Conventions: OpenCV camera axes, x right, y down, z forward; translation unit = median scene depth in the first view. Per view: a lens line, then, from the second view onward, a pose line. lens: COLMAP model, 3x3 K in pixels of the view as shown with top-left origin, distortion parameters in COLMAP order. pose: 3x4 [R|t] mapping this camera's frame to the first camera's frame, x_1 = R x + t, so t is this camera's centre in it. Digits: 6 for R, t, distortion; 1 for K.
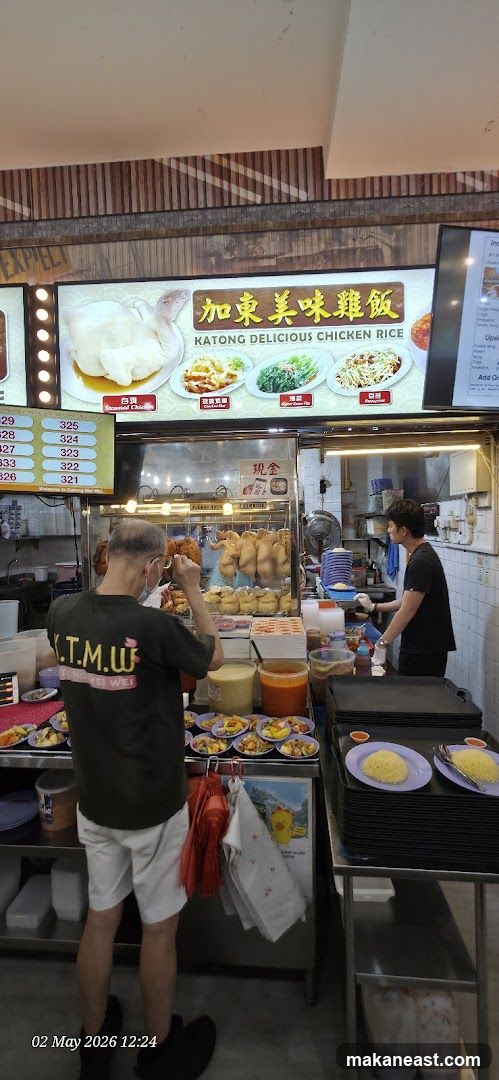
lens RADIAL K [[453.0, 0, 249.5], [0, 453.0, 540.0], [0, 0, 1]] dist [0.024012, -0.000355]
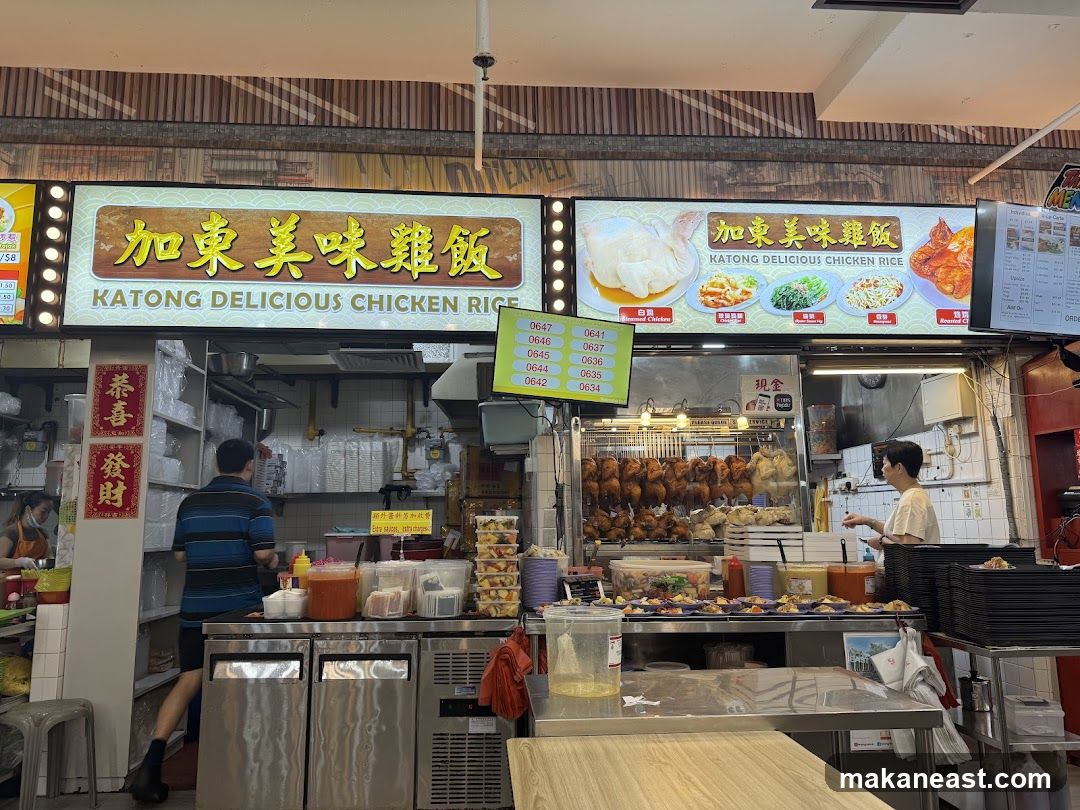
lens RADIAL K [[845.2, 0, 540.0], [0, 845.2, 405.0], [0, 0, 1]] dist [0.148885, -0.165675]
pose [[0.983374, 0.024482, 0.179935, -0.811412], [0.009676, 0.982398, -0.186547, 0.232097], [-0.181335, 0.185187, 0.965828, -0.698464]]
